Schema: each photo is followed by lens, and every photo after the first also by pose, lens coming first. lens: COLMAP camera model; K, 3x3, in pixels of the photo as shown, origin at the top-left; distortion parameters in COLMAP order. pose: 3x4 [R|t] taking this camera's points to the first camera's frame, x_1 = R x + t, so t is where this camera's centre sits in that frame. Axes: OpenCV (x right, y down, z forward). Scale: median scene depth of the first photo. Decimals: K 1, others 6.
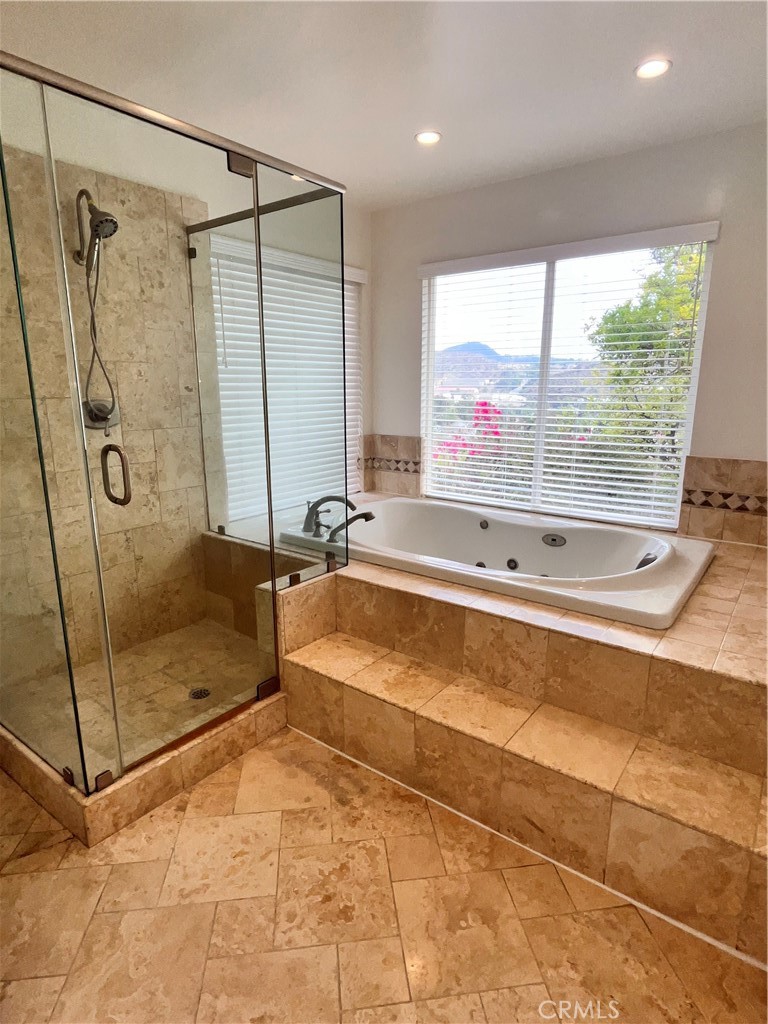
lens RADIAL K [[565.8, 0, 386.1], [0, 565.8, 509.3], [0, 0, 1]] dist [-0.000829, -0.000461]
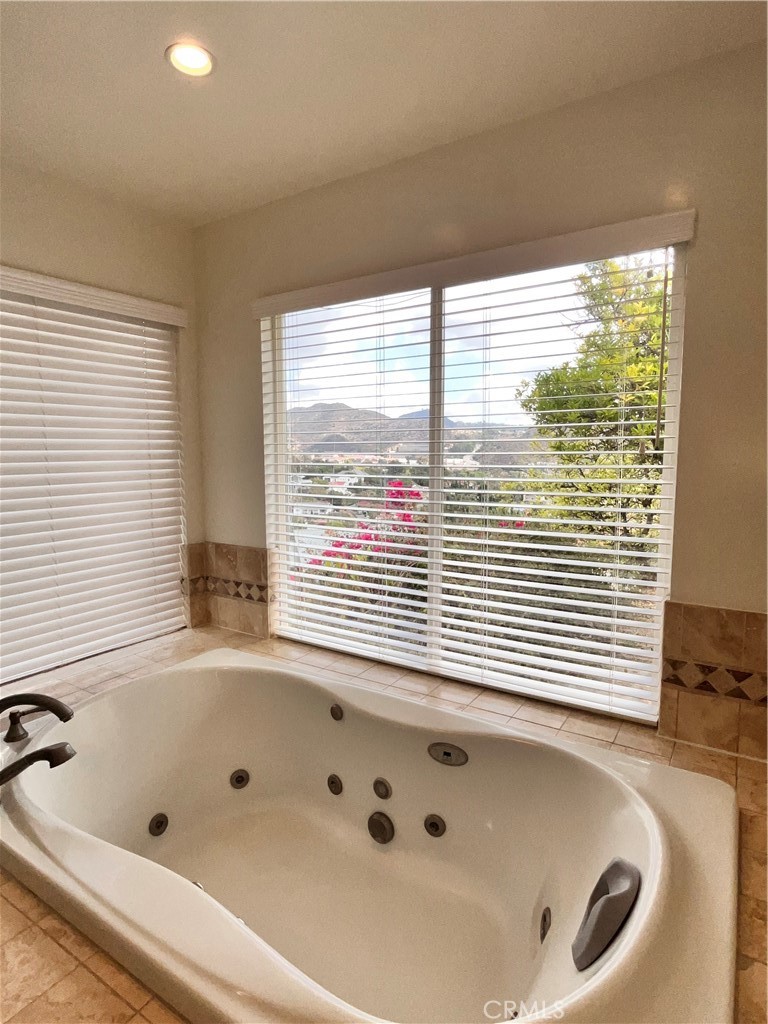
lens RADIAL K [[565.8, 0, 383.0], [0, 565.8, 515.1], [0, 0, 1]] dist [-0.000829, -0.000461]
pose [[0.997485, -0.014815, 0.069310, 0.158122], [0.021890, 0.994497, -0.102452, -0.099583], [-0.067411, 0.103712, 0.992320, 0.337360]]
